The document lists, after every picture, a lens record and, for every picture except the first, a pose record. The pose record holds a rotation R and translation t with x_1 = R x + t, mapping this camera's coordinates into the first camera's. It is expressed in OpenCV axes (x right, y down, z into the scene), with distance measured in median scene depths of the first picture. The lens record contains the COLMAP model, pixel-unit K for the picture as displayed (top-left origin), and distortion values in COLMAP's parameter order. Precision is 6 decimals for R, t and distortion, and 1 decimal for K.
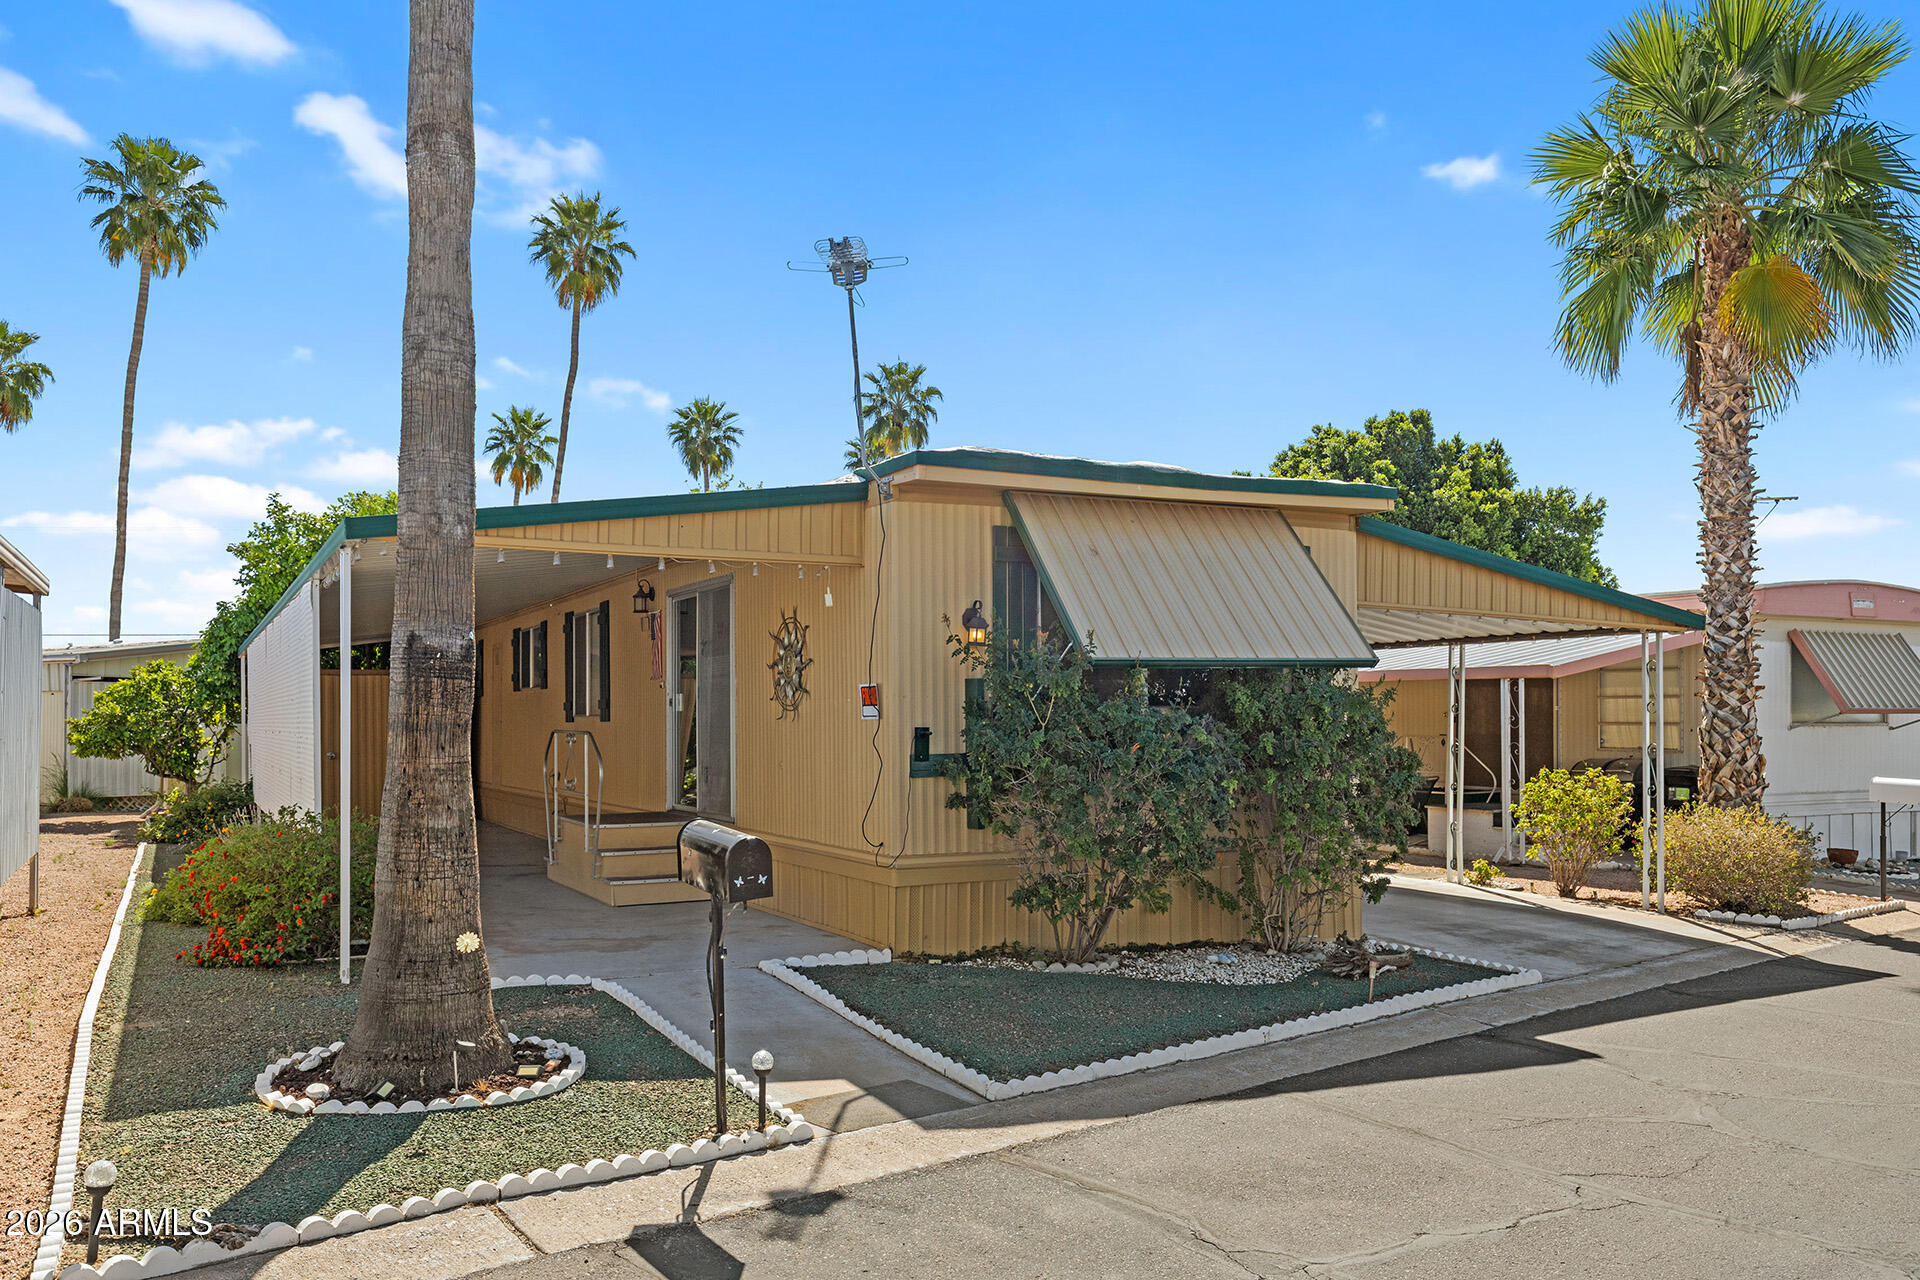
lens RADIAL K [[1535.1, 0, 955.7], [0, 1535.1, 737.8], [0, 0, 1]] dist [0.007071, 0.002107]
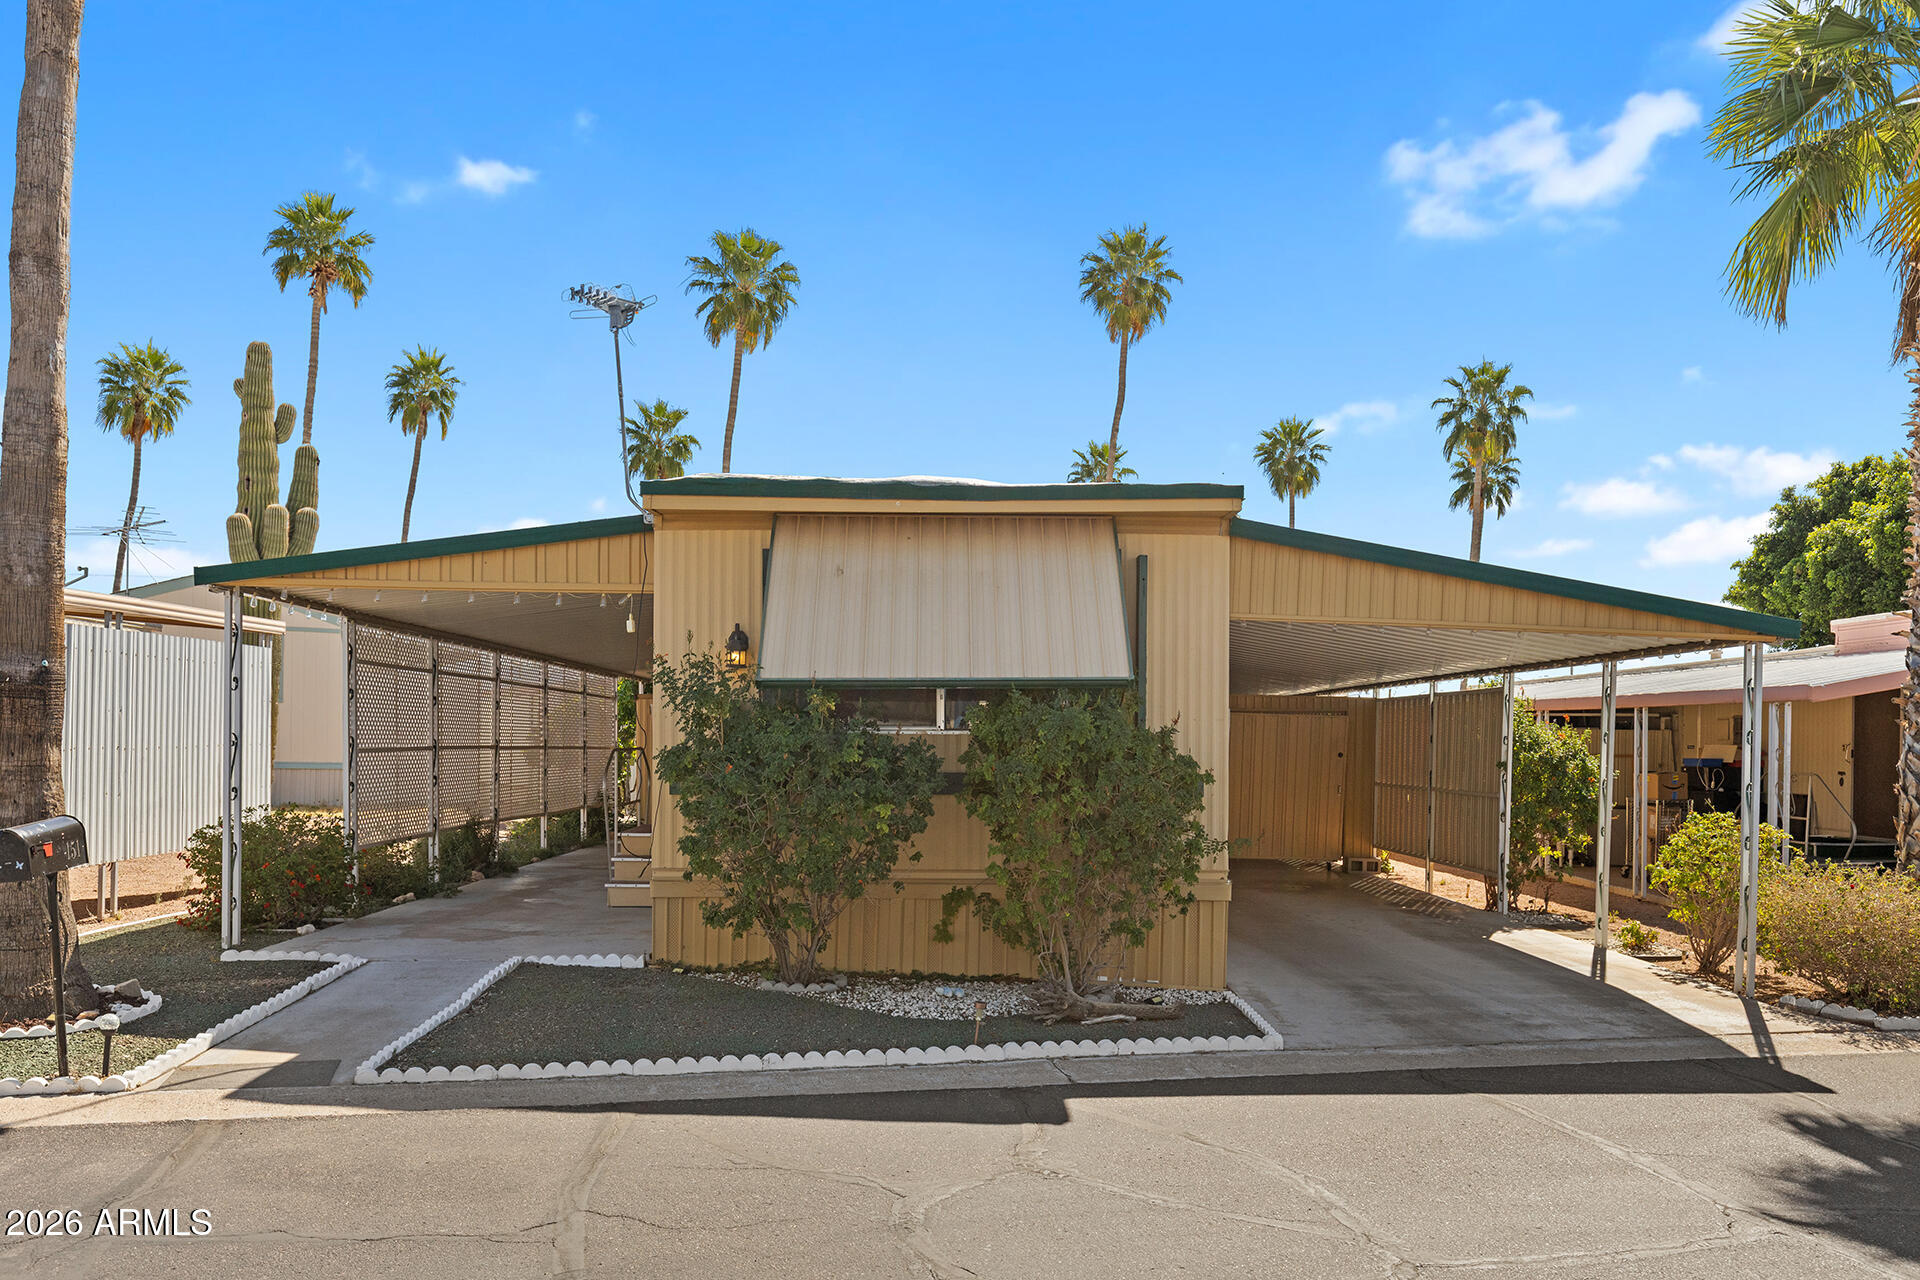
lens RADIAL K [[1538.4, 0, 947.6], [0, 1538.4, 797.4], [0, 0, 1]] dist [0.002230, -0.003497]
pose [[0.899795, 0.027666, -0.435436, 0.584509], [-0.018065, 0.999494, 0.026174, -0.002919], [0.435939, -0.015685, 0.899839, 0.134102]]
